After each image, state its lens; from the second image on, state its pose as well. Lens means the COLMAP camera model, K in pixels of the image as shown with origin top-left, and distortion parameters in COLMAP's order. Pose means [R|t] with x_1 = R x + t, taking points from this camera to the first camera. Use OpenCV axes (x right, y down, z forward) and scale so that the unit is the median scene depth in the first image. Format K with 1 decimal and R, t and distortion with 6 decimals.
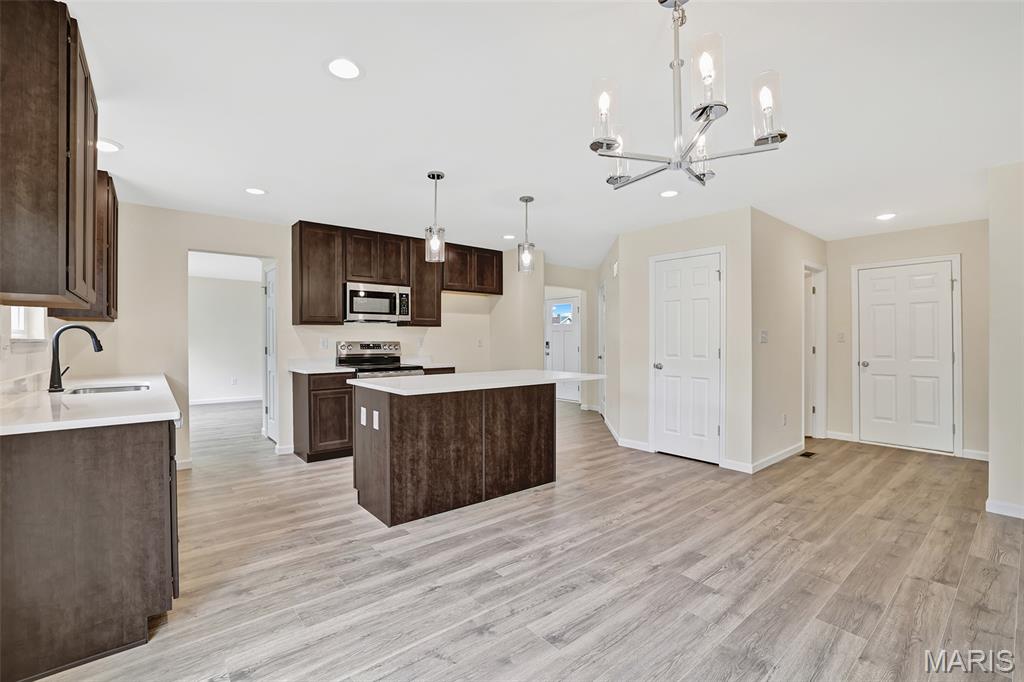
lens RADIAL K [[447.5, 0, 507.2], [0, 447.5, 339.0], [0, 0, 1]] dist [-0.034703, 0.010705]
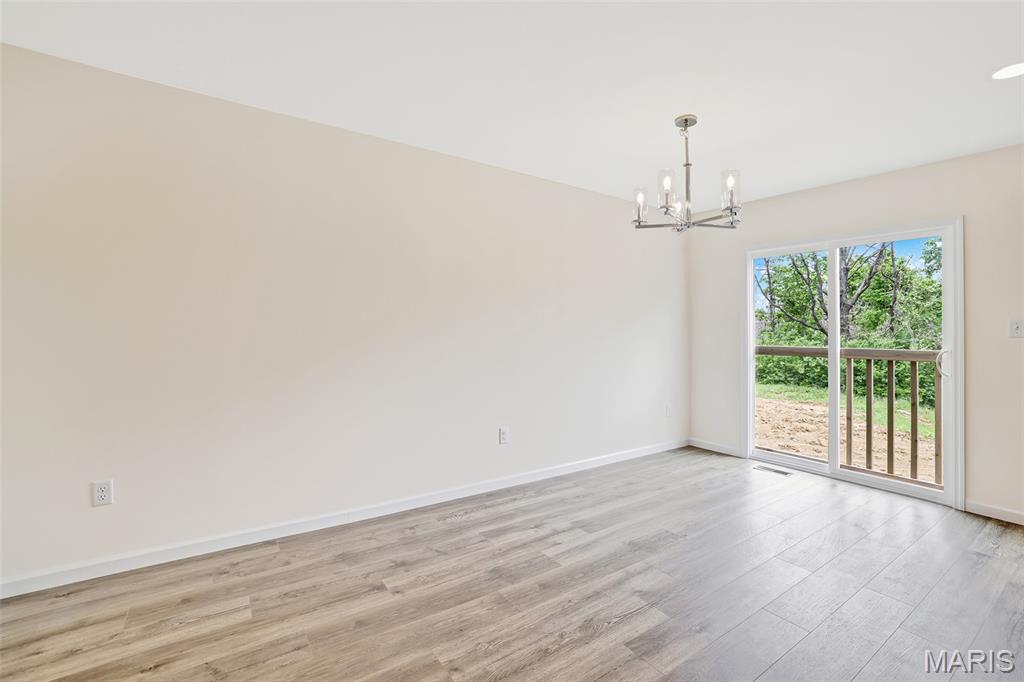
lens RADIAL K [[447.5, 0, 503.1], [0, 447.5, 338.4], [0, 0, 1]] dist [-0.034703, 0.010705]
pose [[-0.994961, -0.009005, 0.099857, 0.341596], [-0.007777, 0.999889, 0.012684, 0.008138], [-0.099960, 0.011844, -0.994921, 1.000508]]
